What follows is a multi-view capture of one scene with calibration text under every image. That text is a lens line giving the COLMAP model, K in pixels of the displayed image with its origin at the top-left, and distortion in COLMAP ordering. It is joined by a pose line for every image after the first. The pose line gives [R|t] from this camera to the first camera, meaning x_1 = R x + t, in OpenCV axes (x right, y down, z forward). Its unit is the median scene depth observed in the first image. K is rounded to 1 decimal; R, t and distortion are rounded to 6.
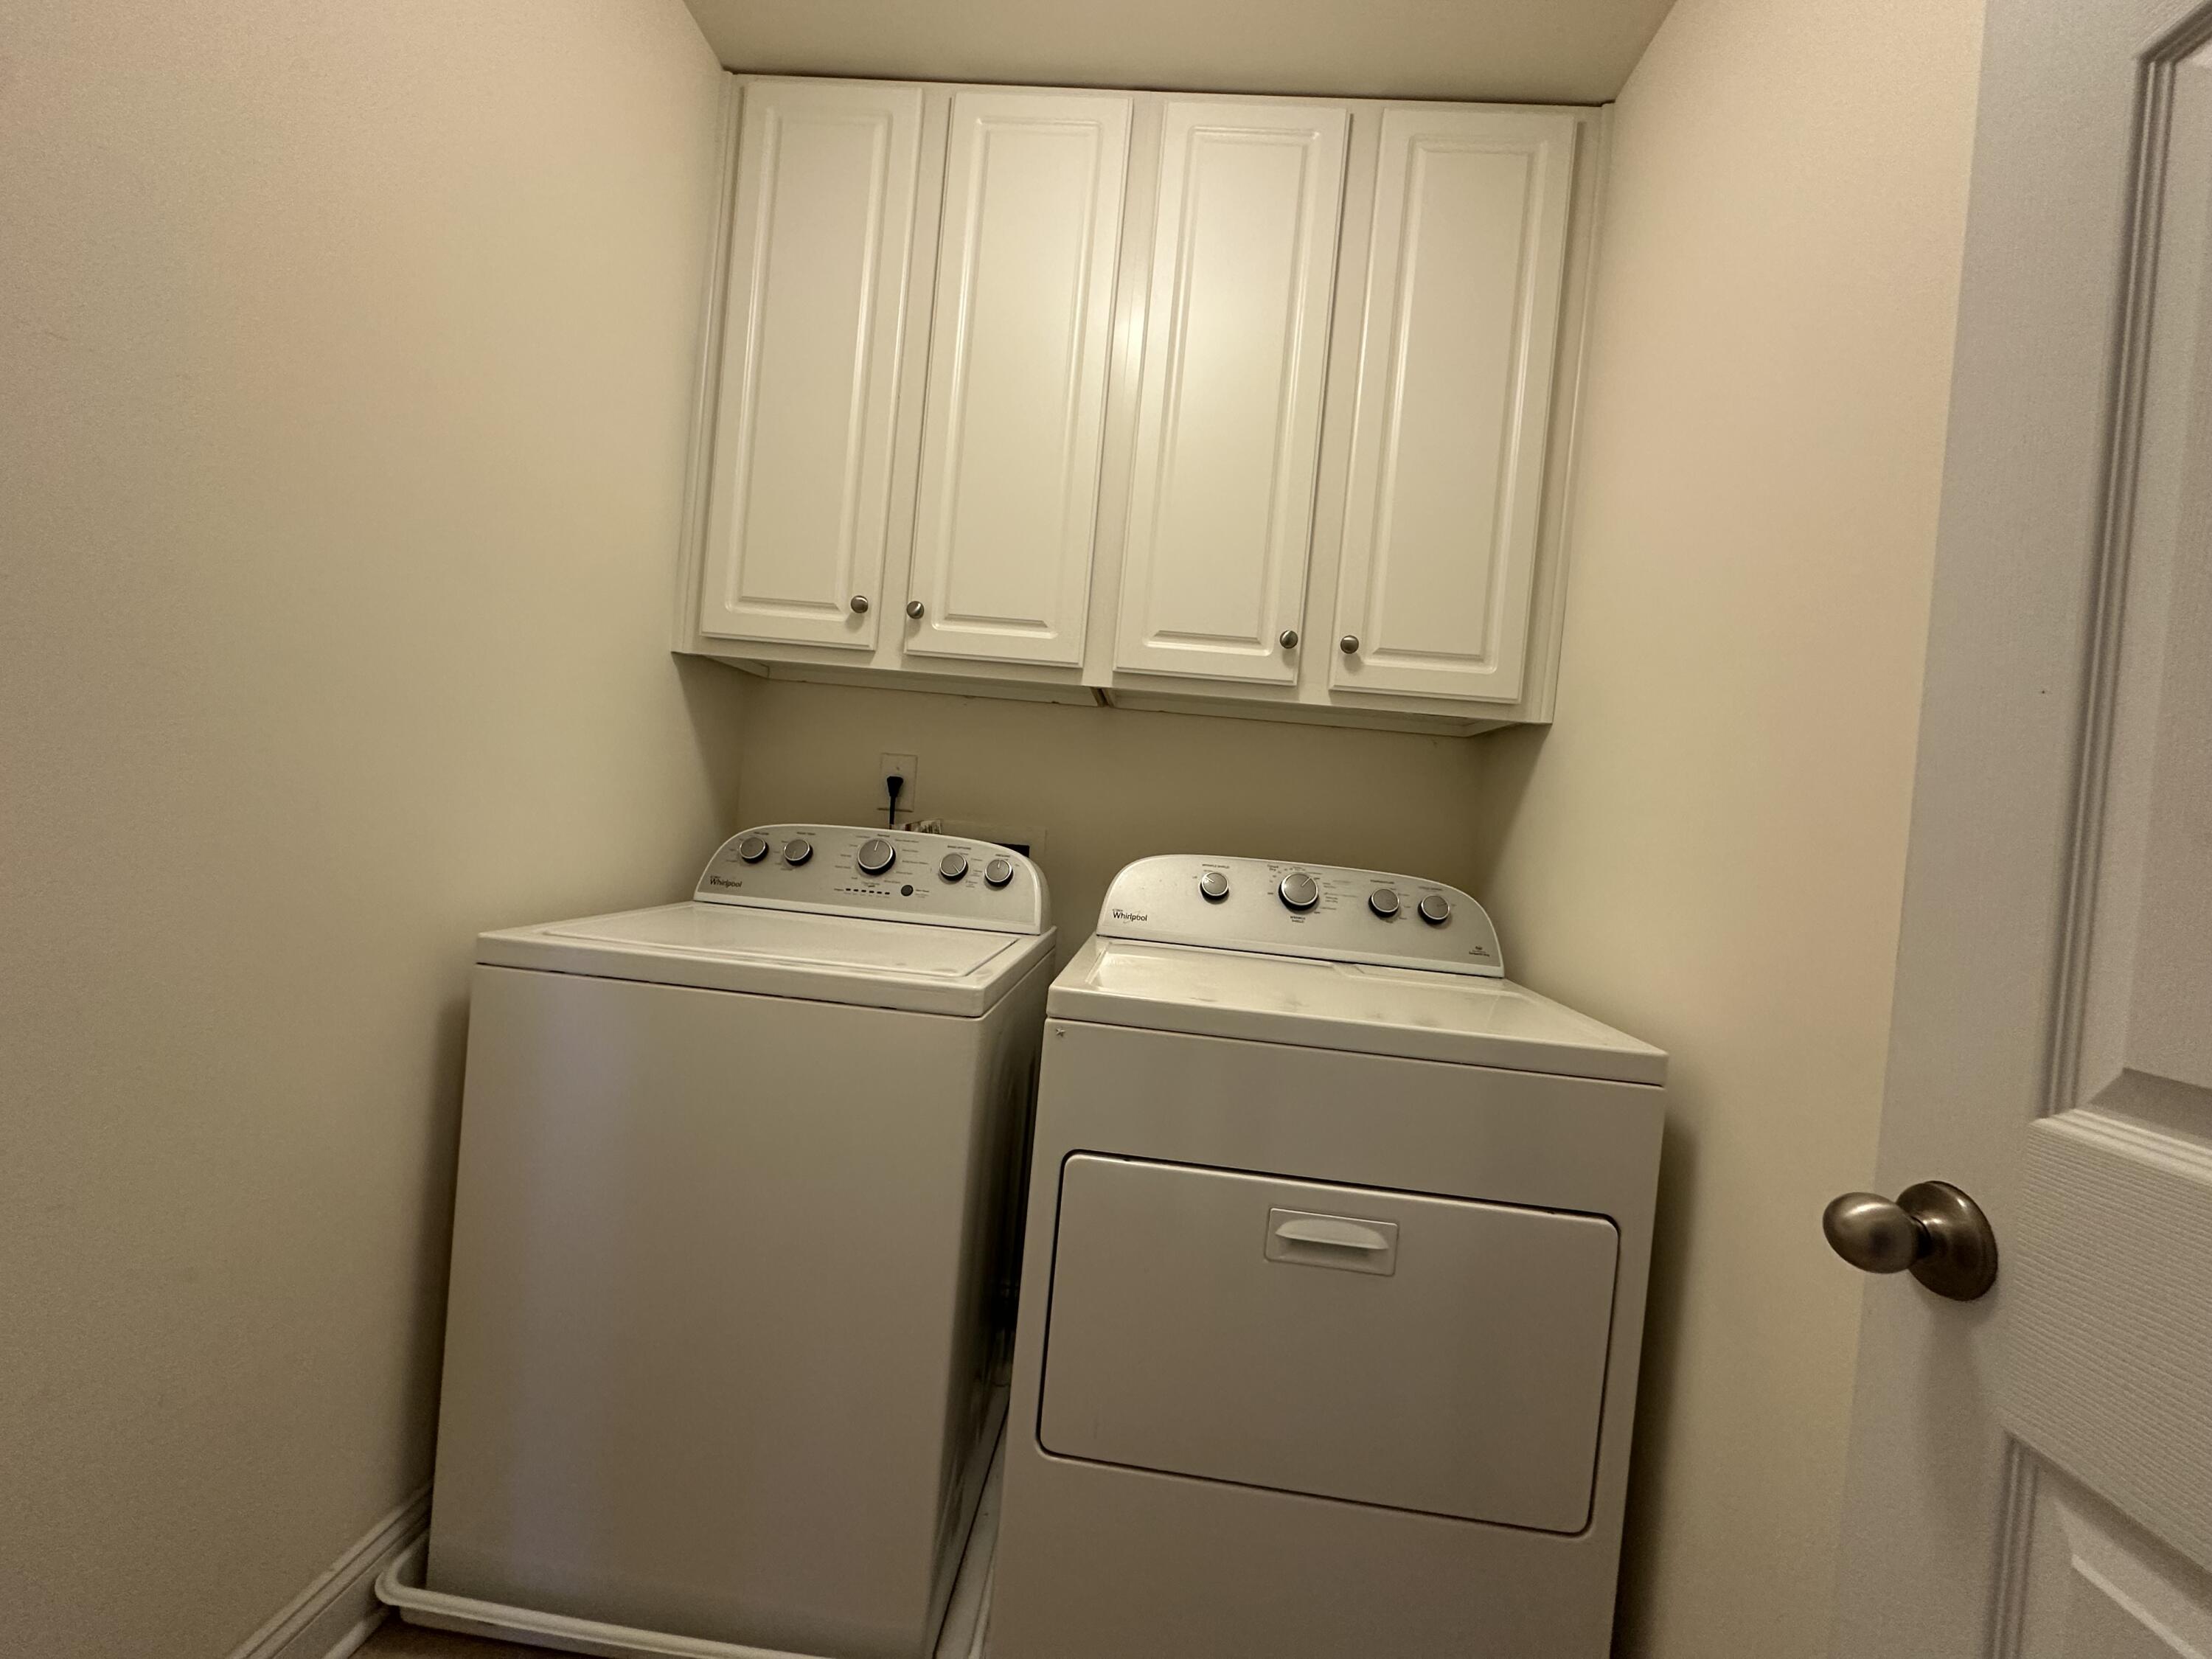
lens RADIAL K [[879.5, 0, 1101.1], [0, 879.5, 830.1], [0, 0, 1]] dist [-0.004709, 0.000833]
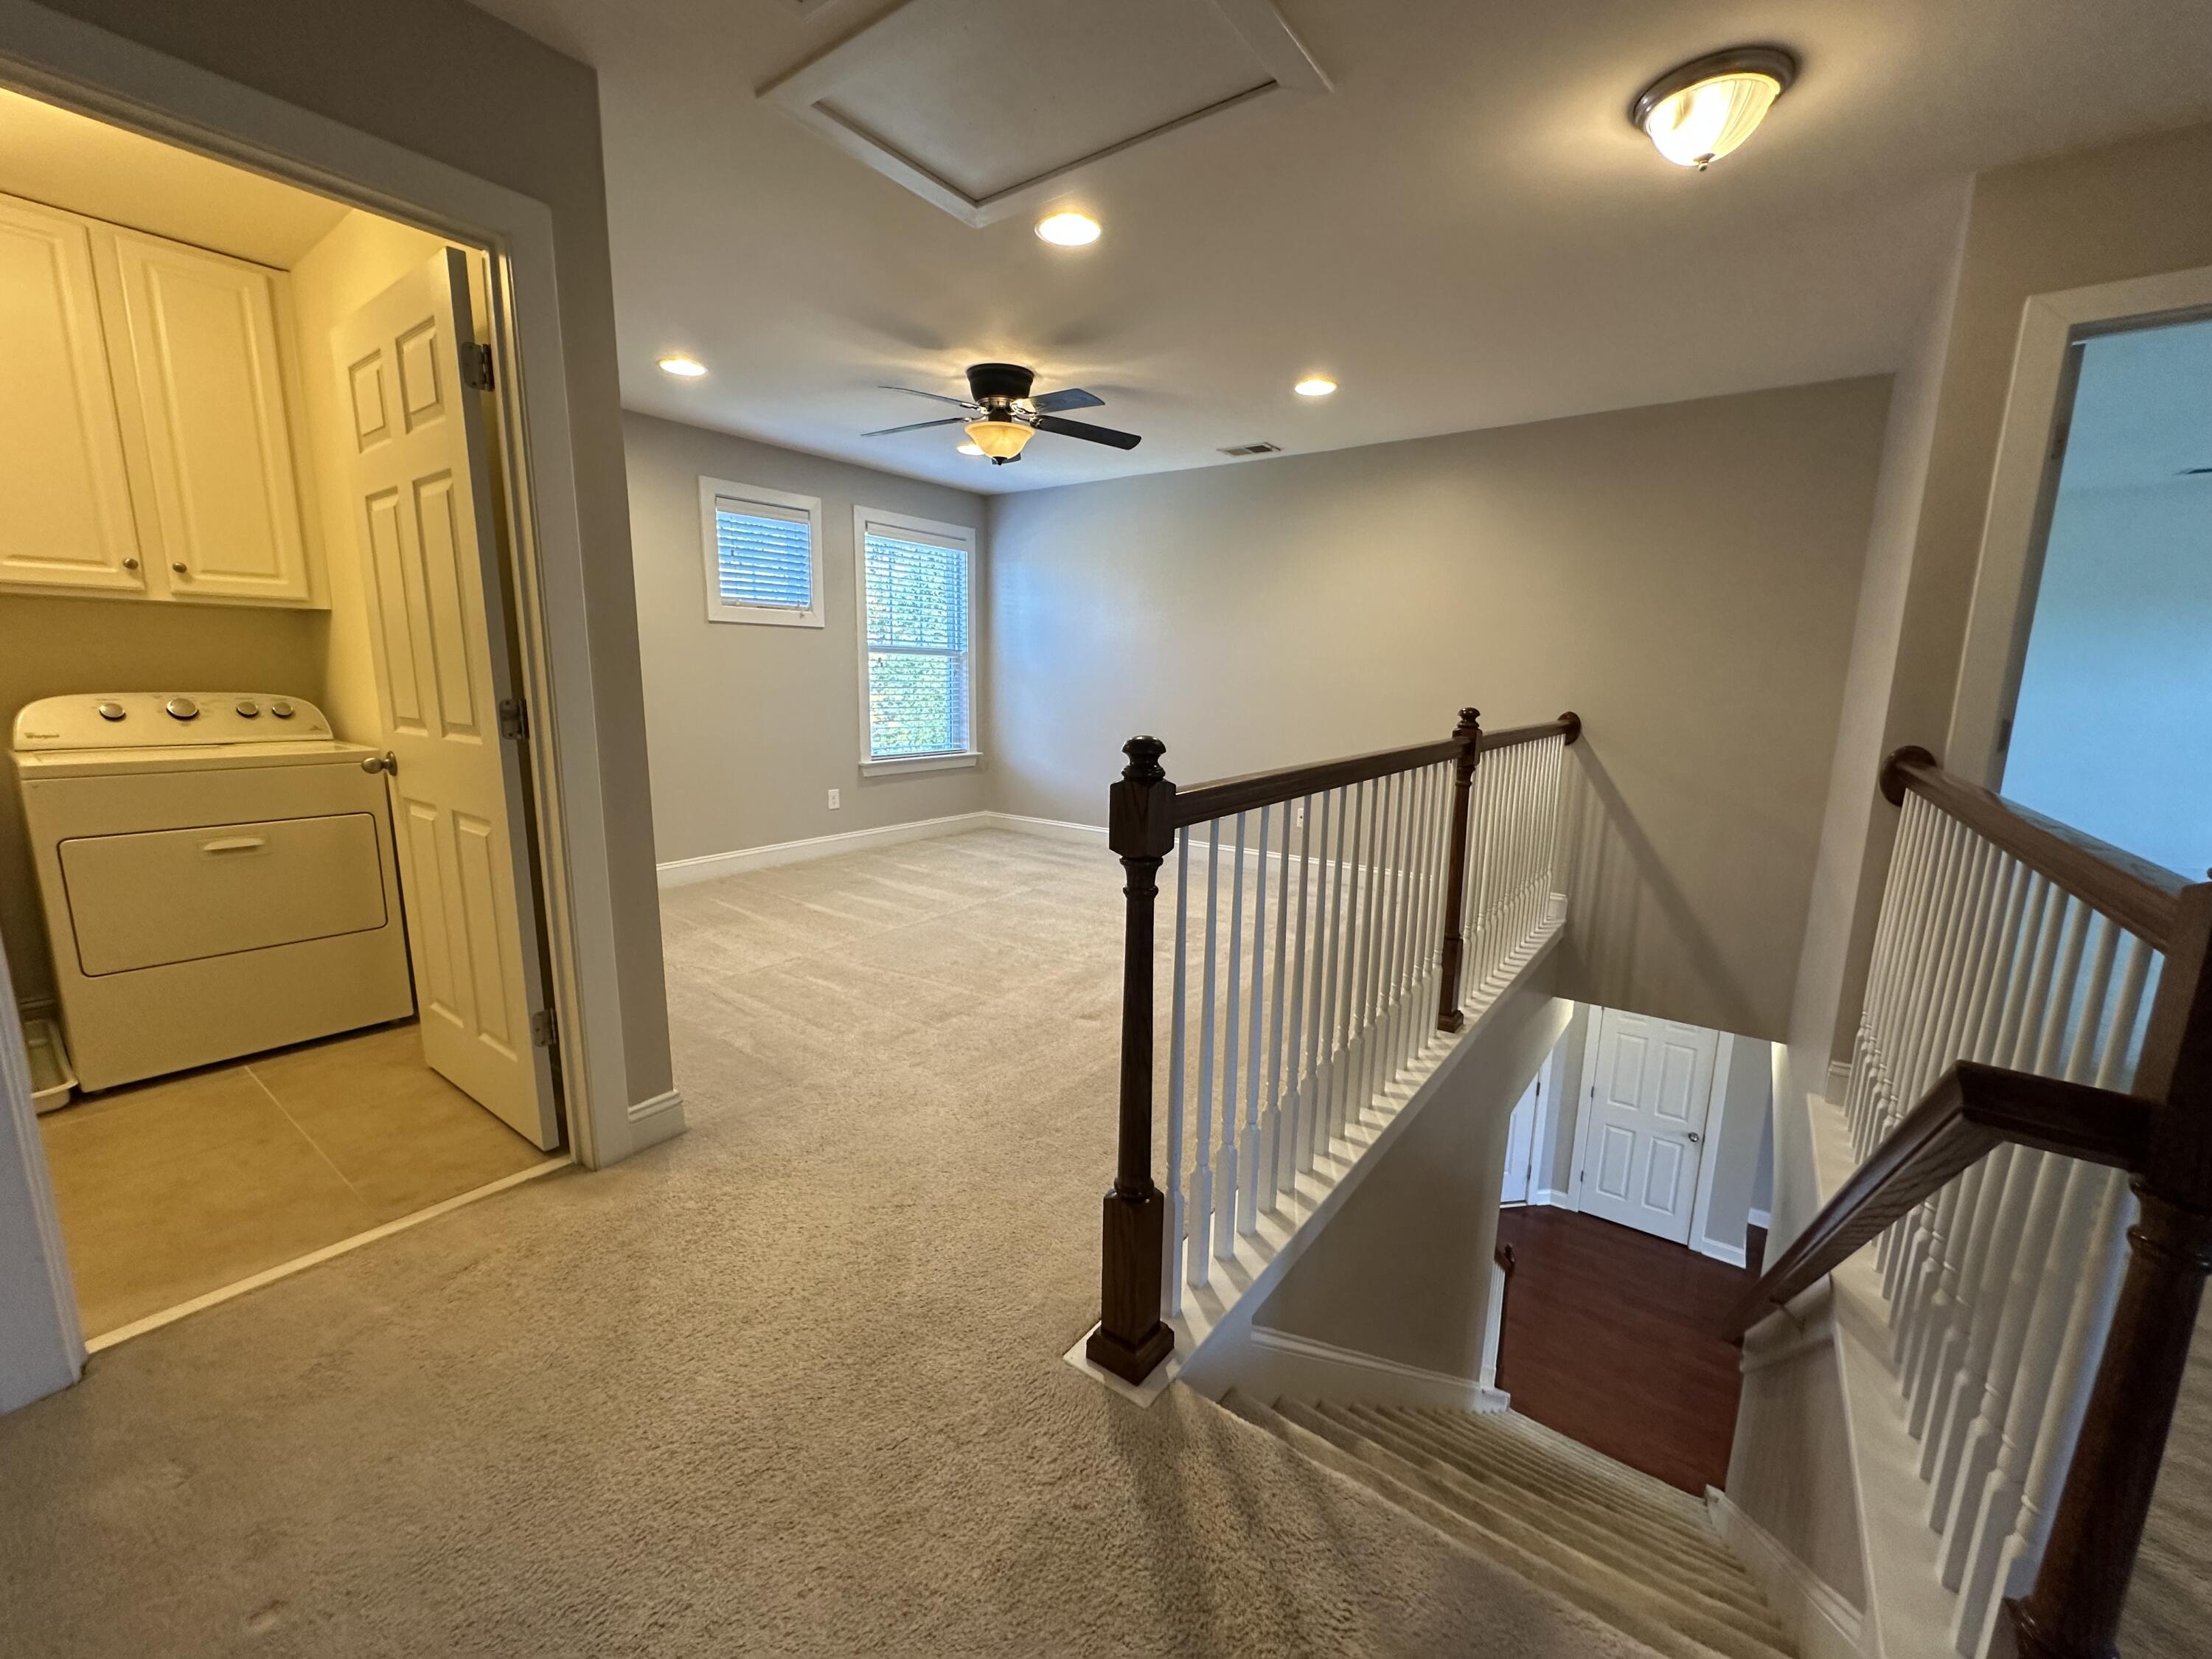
lens RADIAL K [[879.5, 0, 1103.1], [0, 879.5, 830.3], [0, 0, 1]] dist [-0.004709, 0.000833]
pose [[0.537320, -0.227667, 0.812069, -0.275862], [0.042390, 0.968949, 0.243600, -0.045882], [-0.842313, -0.096467, 0.530286, -1.572820]]
